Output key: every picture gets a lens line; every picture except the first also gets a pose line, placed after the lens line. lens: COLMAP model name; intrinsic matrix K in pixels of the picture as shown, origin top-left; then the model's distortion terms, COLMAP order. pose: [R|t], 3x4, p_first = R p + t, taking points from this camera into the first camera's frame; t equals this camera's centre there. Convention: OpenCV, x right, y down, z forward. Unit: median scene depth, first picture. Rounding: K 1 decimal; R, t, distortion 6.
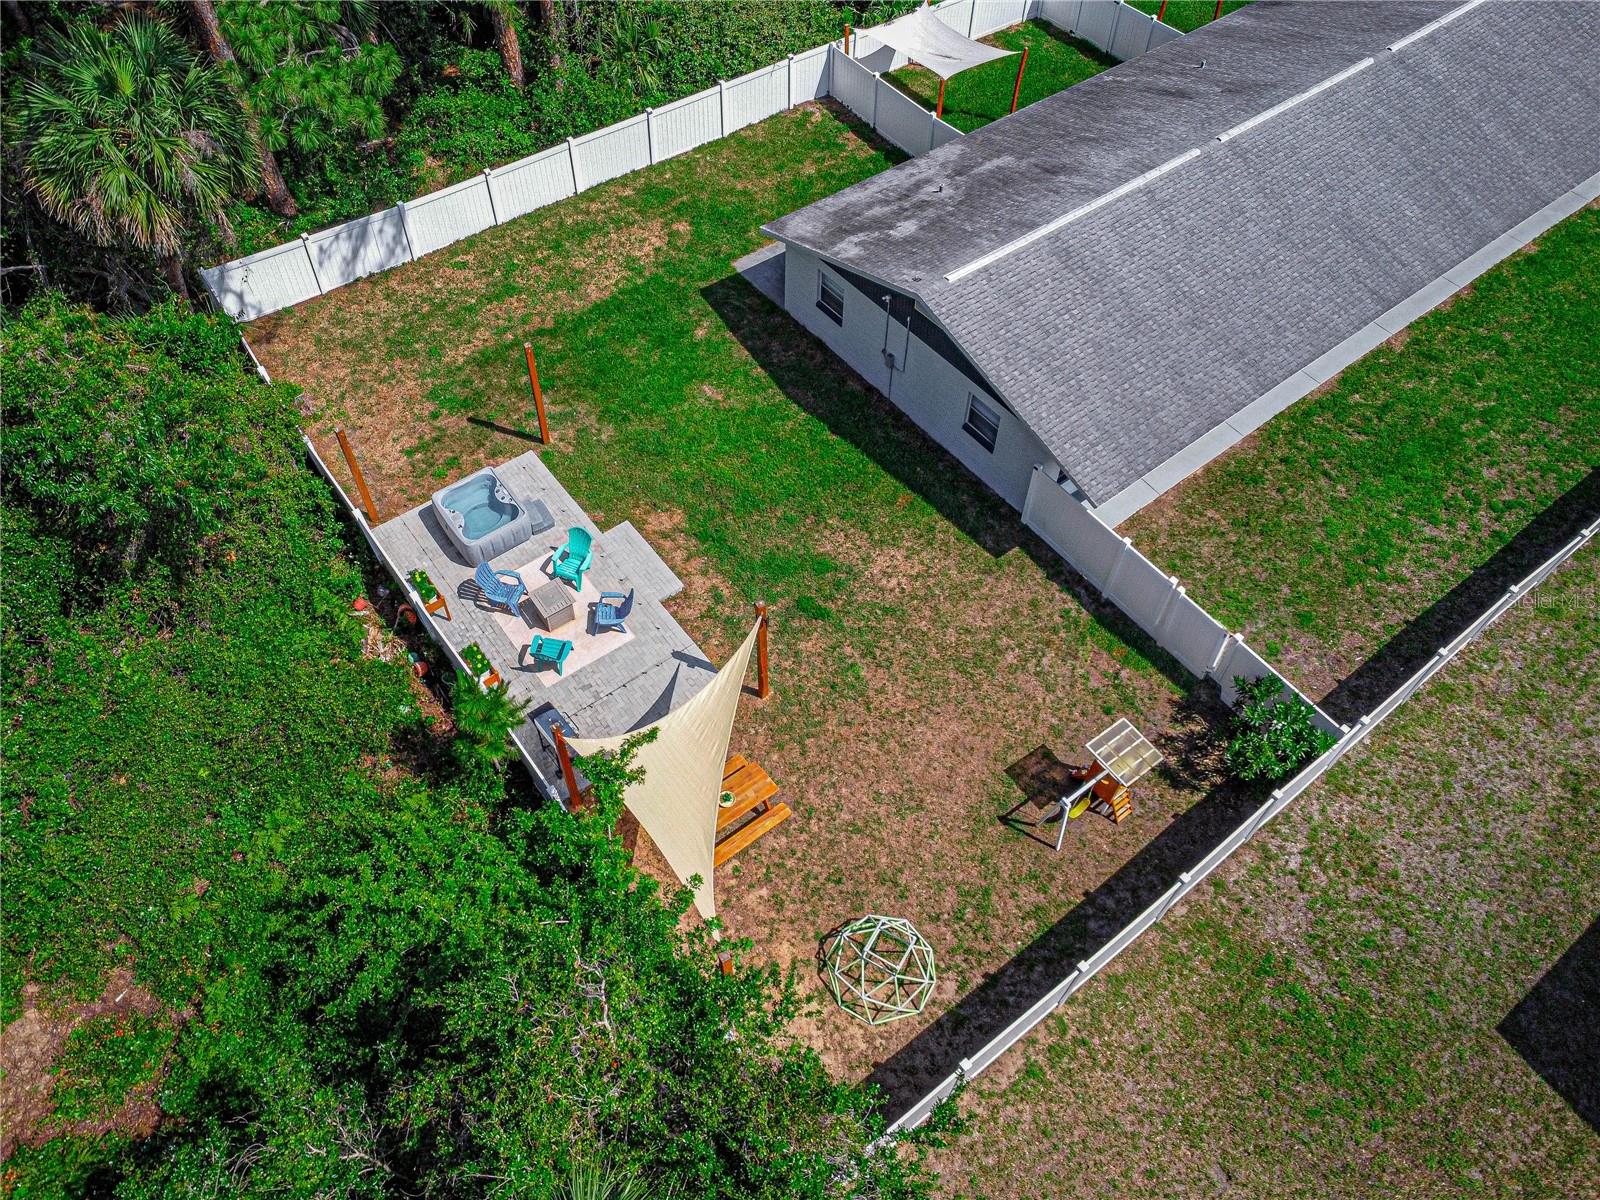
lens RADIAL K [[1180.8, 0, 797.3], [0, 1180.8, 591.4], [0, 0, 1]] dist [-0.148674, 0.177626]
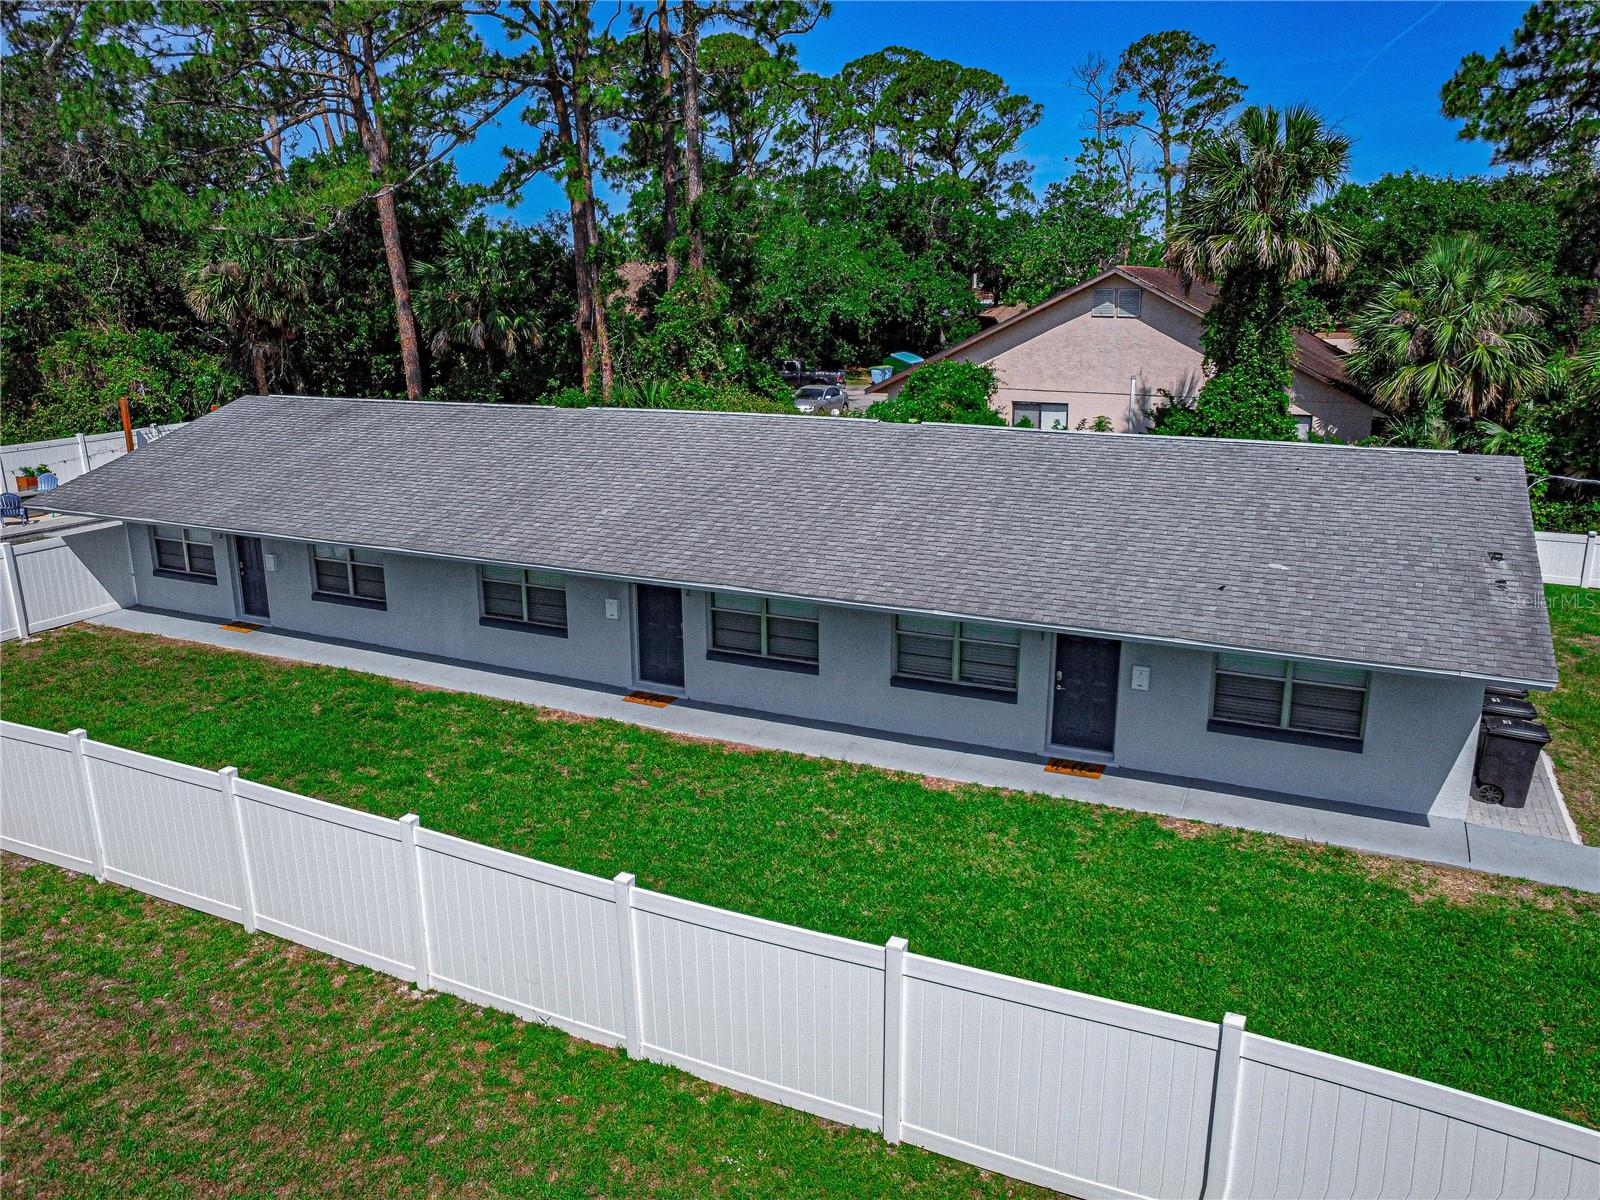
lens RADIAL K [[1180.8, 0, 797.3], [0, 1180.8, 591.4], [0, 0, 1]] dist [-0.148674, 0.177626]
pose [[0.453646, 0.207496, -0.866689, 1.159849], [-0.715114, 0.665098, -0.215075, -0.230356], [0.531806, 0.717349, 0.450102, 0.777209]]
